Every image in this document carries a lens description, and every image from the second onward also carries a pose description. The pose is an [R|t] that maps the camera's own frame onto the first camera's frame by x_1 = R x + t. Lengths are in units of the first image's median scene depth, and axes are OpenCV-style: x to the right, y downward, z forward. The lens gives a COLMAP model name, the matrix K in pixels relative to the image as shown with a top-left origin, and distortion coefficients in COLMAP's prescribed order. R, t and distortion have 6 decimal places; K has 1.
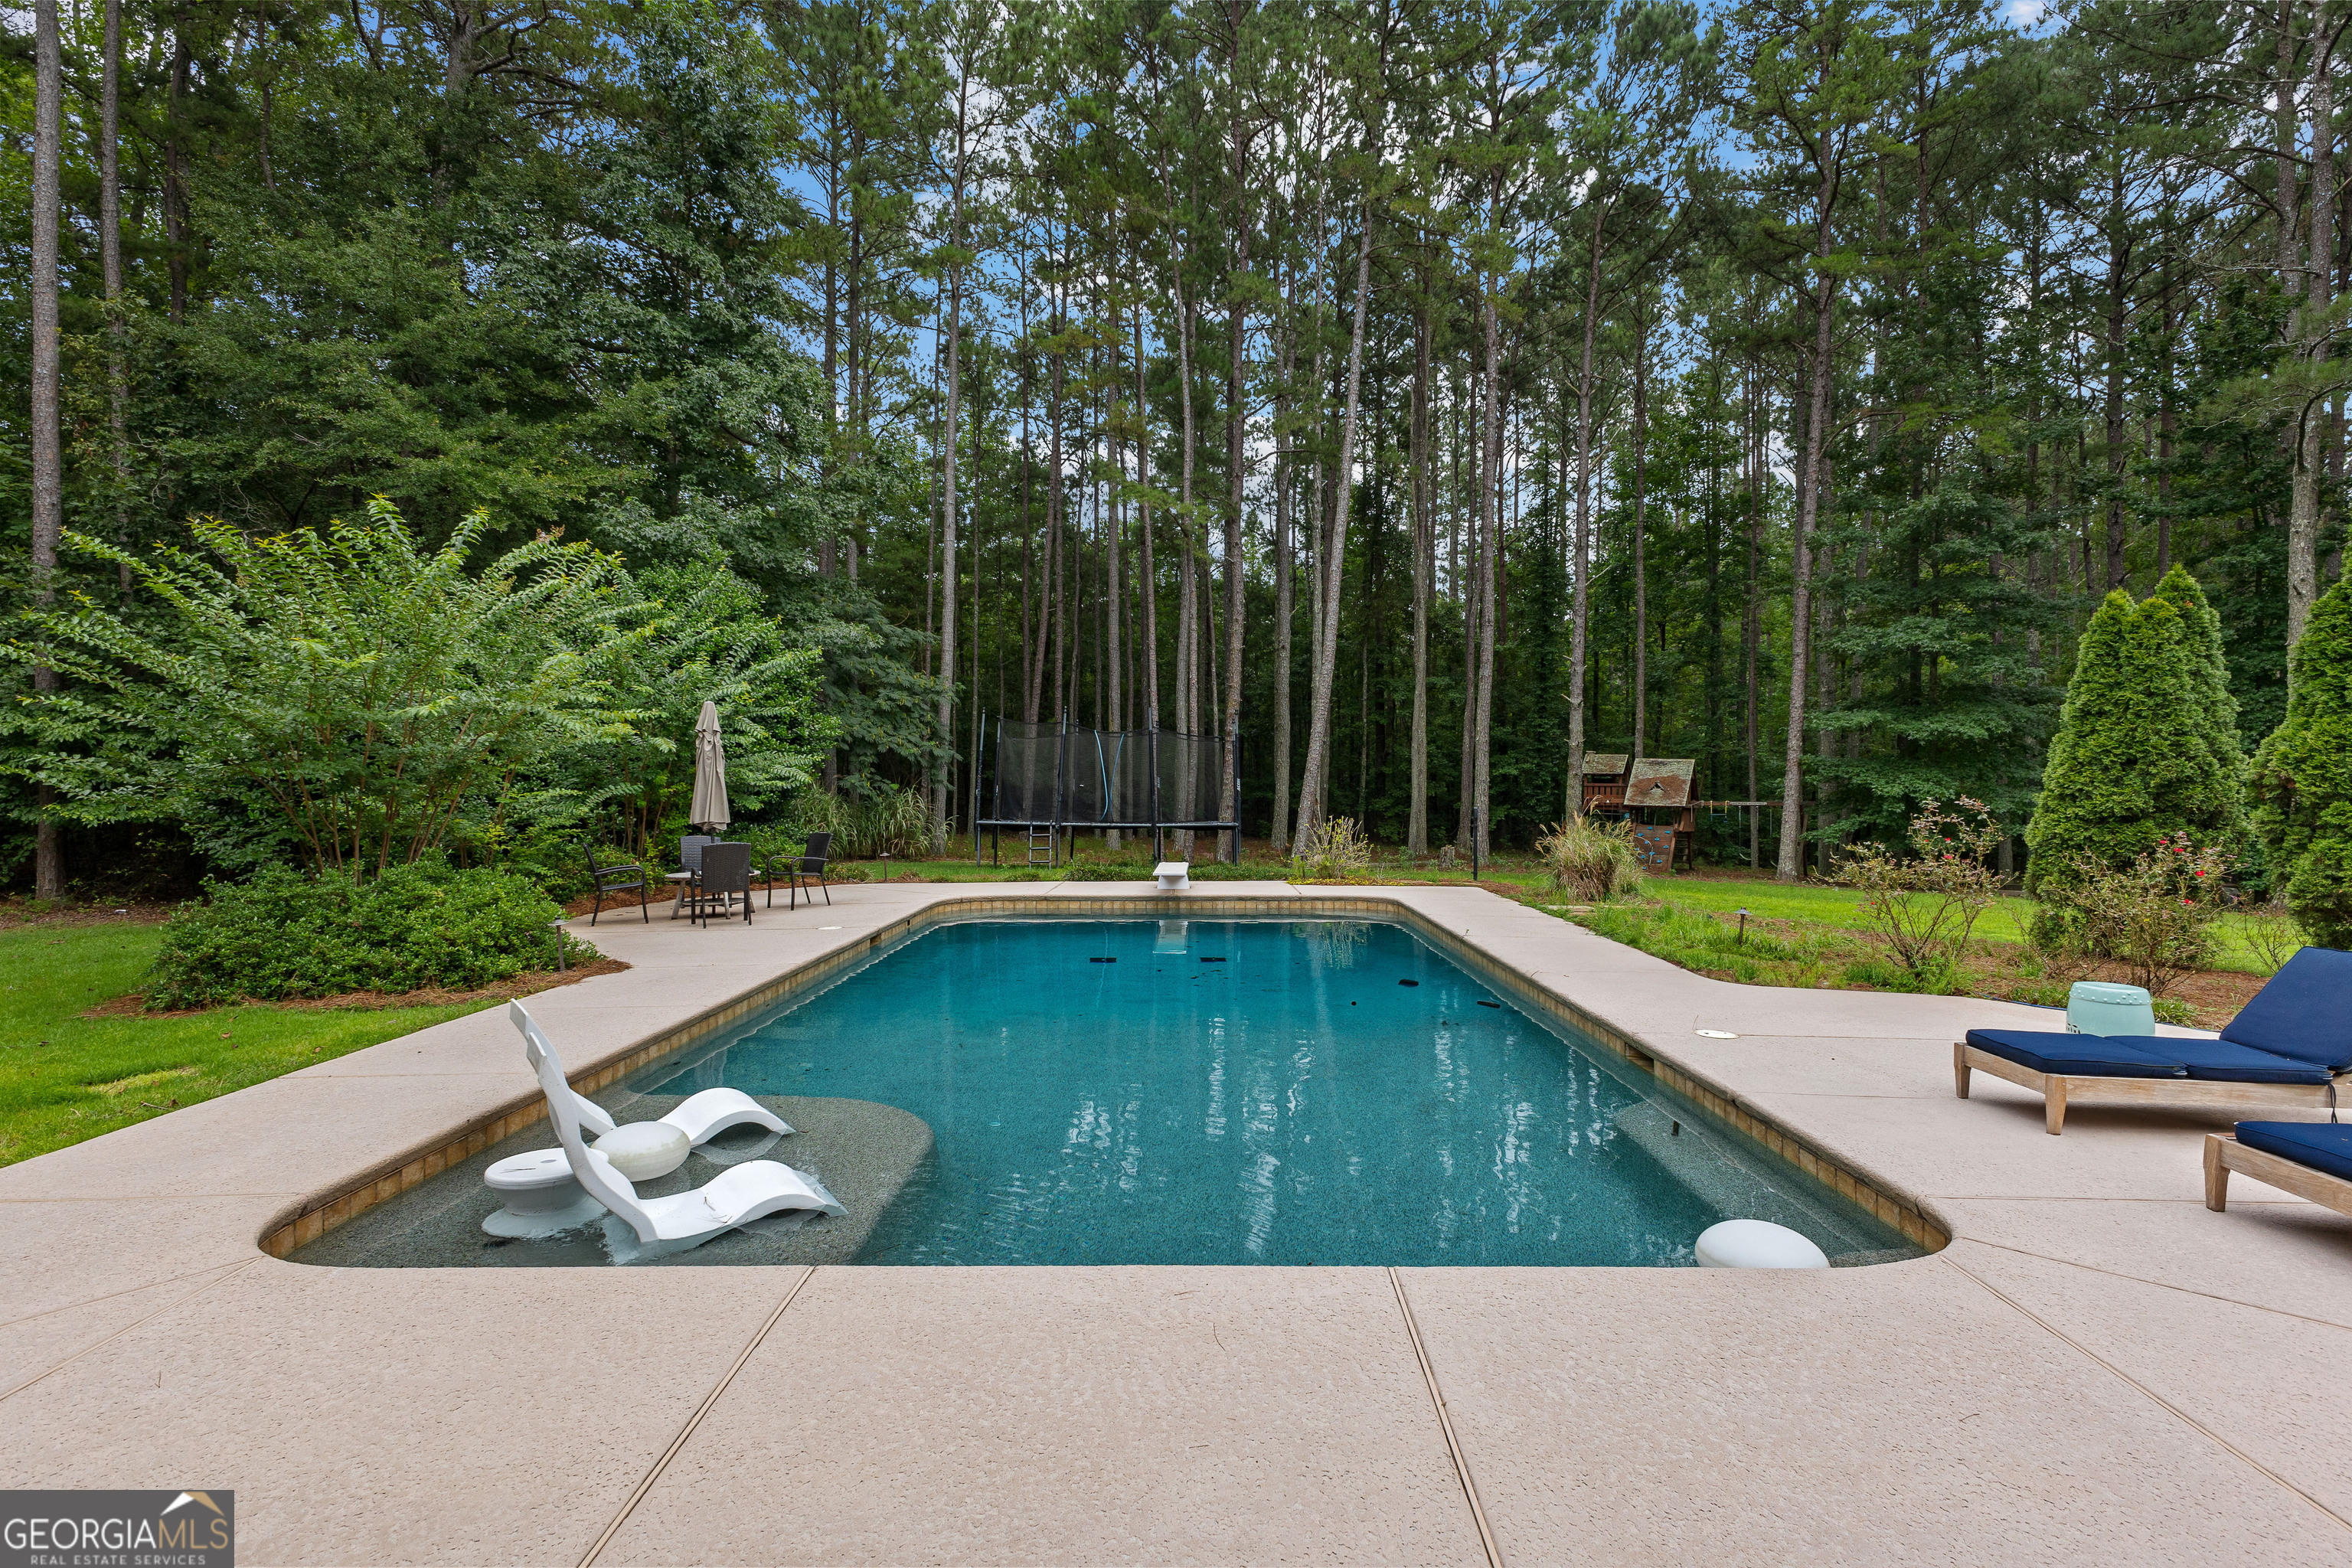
lens RADIAL K [[1162.0, 0, 1181.4], [0, 1162.0, 777.9], [0, 0, 1]] dist [0.000295, -0.000816]
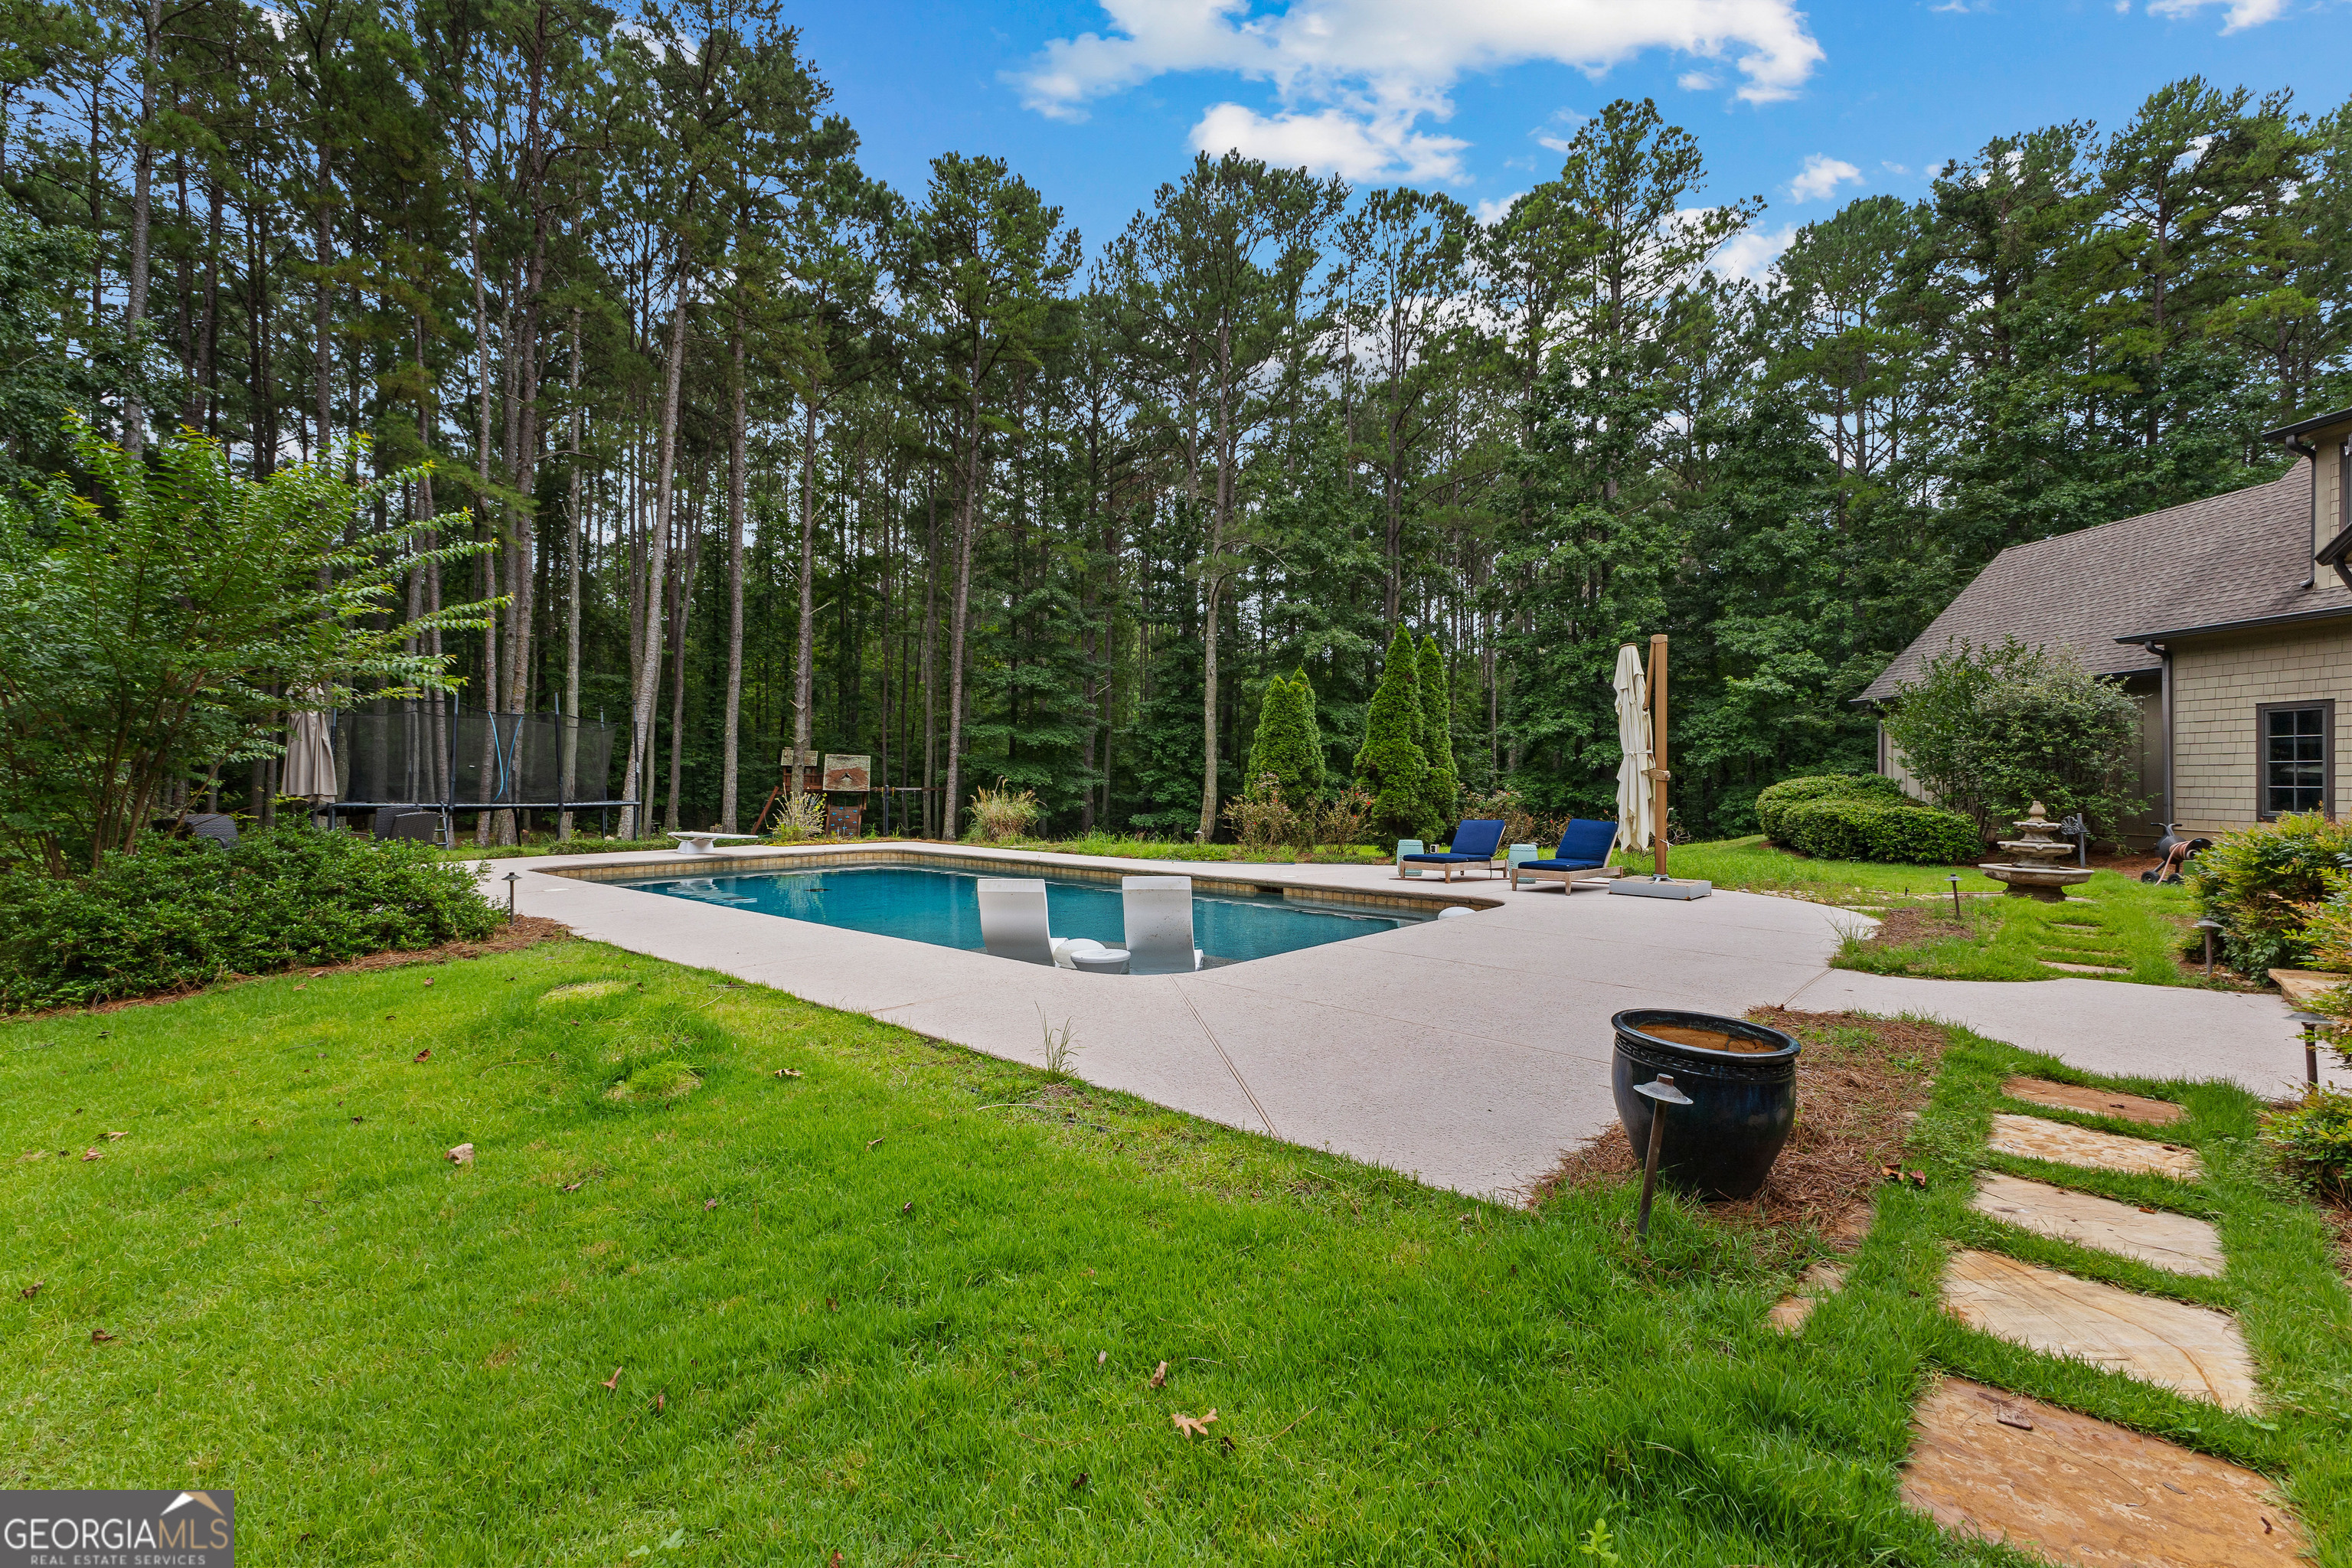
lens RADIAL K [[1013.6, 0, 1178.4], [0, 1013.6, 775.1], [0, 0, 1]] dist [0.011544, -0.000054]
pose [[0.651235, 0.007970, 0.758835, -0.277862], [-0.008107, 0.999961, -0.003545, 0.009739], [-0.758833, -0.003843, 0.651274, -0.020894]]
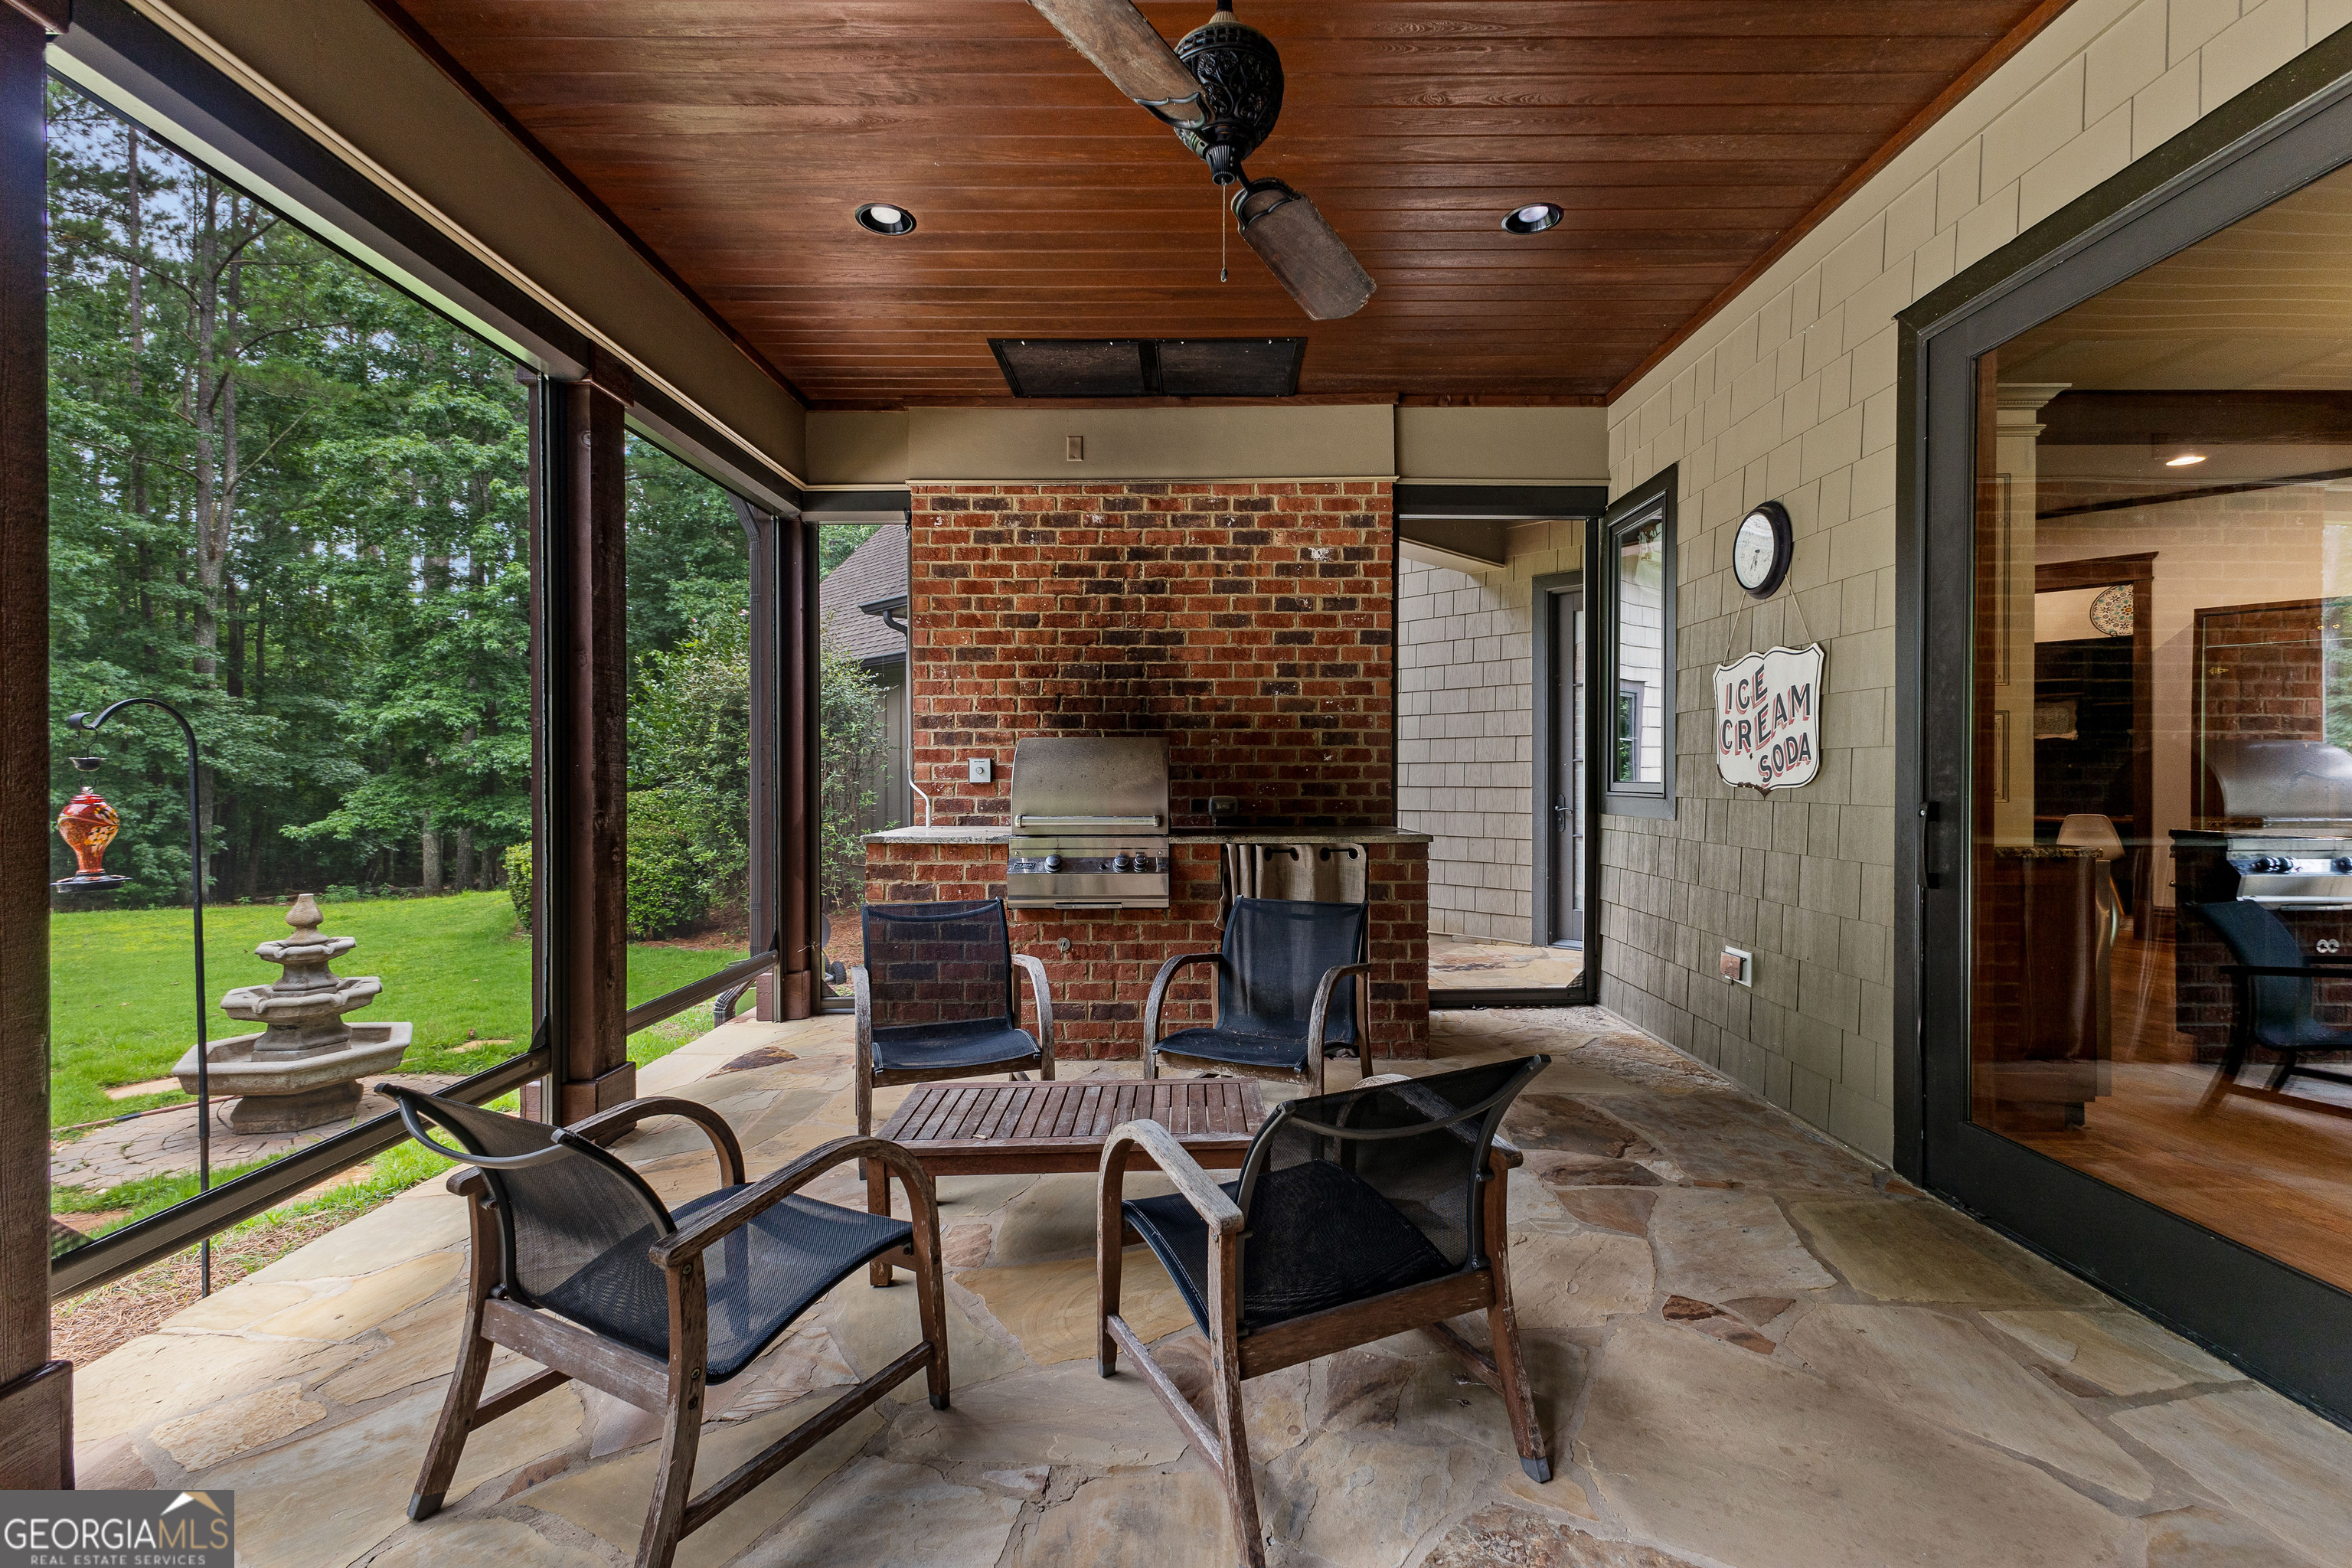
lens RADIAL K [[1033.6, 0, 1189.5], [0, 1033.6, 777.4], [0, 0, 1]] dist [0.015494, 0.000097]
pose [[-0.006262, -0.005621, 0.999965, 0.099701], [0.000962, 0.999984, 0.005627, -0.007210], [-0.999980, 0.000998, -0.006257, -0.185992]]
